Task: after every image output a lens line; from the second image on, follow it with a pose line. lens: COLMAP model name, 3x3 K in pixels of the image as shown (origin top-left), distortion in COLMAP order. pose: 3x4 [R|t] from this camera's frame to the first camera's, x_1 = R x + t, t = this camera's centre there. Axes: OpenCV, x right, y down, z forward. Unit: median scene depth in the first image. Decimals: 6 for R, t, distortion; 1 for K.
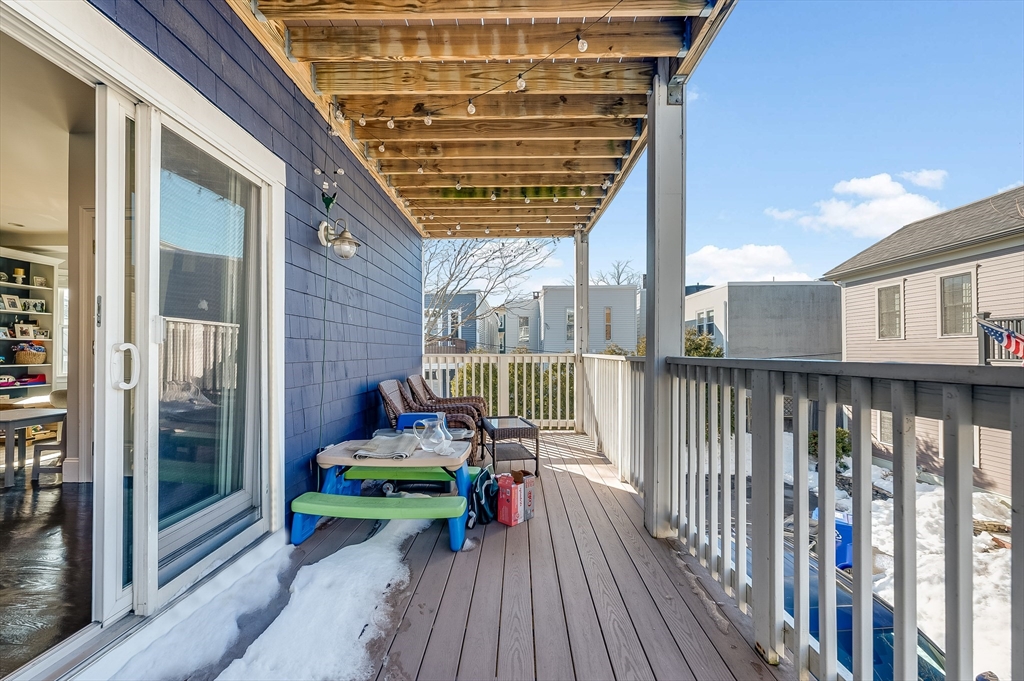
lens RADIAL K [[401.6, 0, 510.2], [0, 401.6, 351.8], [0, 0, 1]] dist [-0.000149, -0.000048]
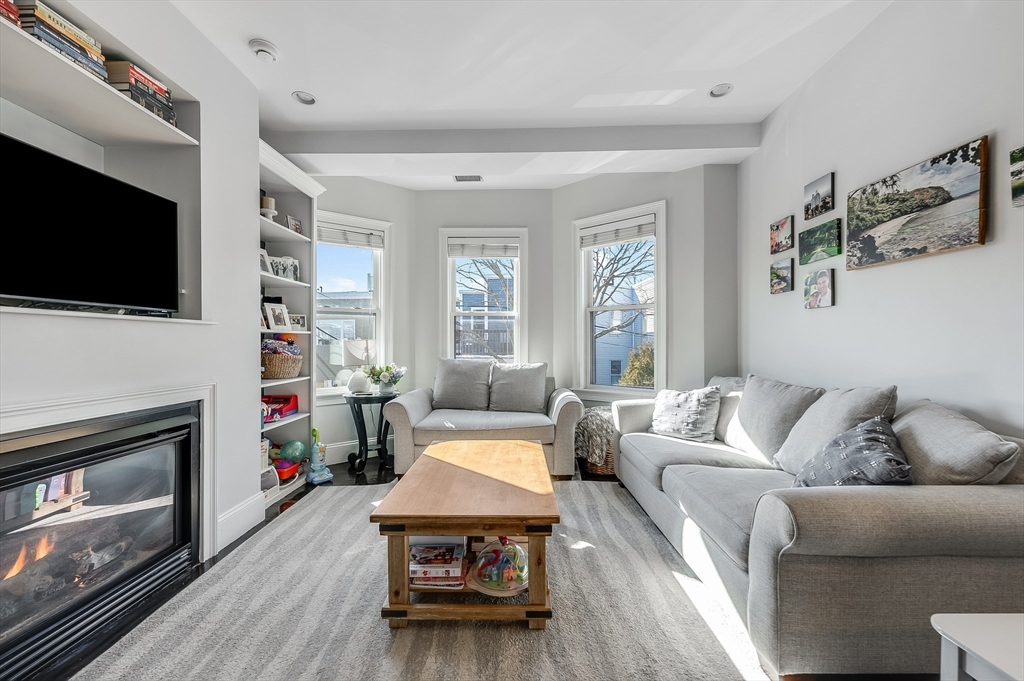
lens RADIAL K [[403.9, 0, 515.0], [0, 403.9, 341.5], [0, 0, 1]] dist [-0.002317, -0.000024]
pose [[0.999762, 0.001334, 0.021775, -0.882219], [-0.001359, 0.999998, 0.001117, -0.018677], [-0.021773, -0.001146, 0.999762, 0.450111]]
